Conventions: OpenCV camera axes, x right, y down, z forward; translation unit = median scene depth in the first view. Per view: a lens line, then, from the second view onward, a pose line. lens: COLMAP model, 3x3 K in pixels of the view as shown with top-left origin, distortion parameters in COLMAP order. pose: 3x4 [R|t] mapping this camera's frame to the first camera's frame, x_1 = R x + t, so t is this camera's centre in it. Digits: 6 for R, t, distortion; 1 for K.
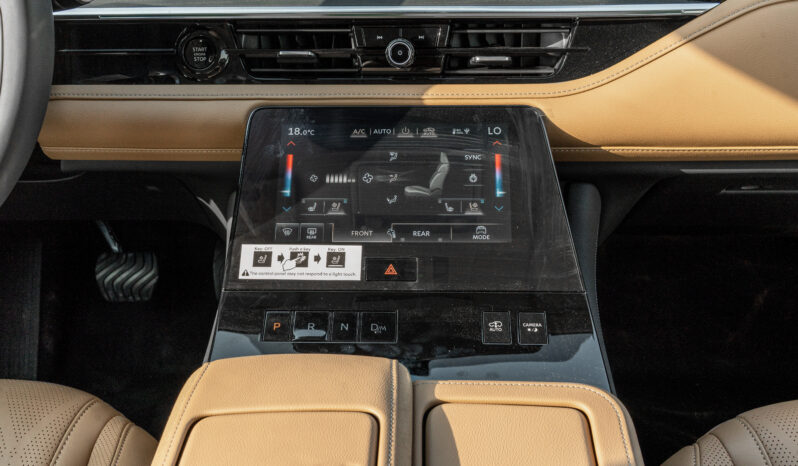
lens RADIAL K [[799.1, 0, 402.8], [0, 799.1, 233.2], [0, 0, 1]] dist [-0.008701, 0.000000]
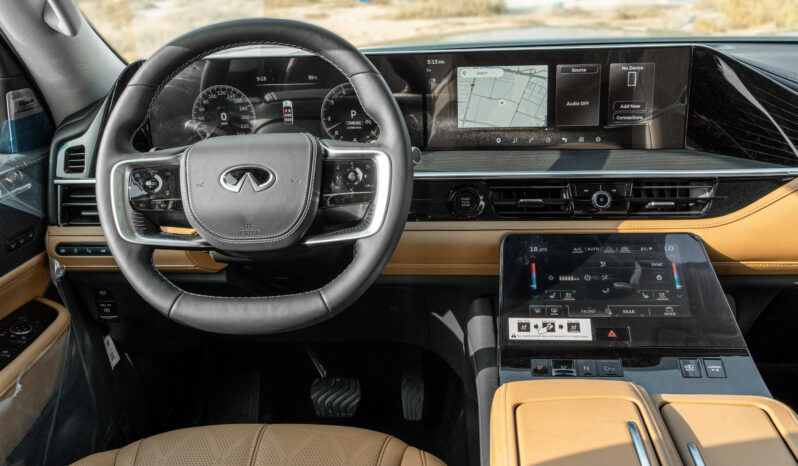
lens RADIAL K [[799.1, 0, 397.3], [0, 799.1, 235.3], [0, 0, 1]] dist [-0.008701, 0.000000]
pose [[0.998207, -0.002627, -0.059806, -0.307565], [-0.013589, 0.963013, -0.269111, 0.260650], [0.058301, 0.269442, 0.961250, -0.480755]]
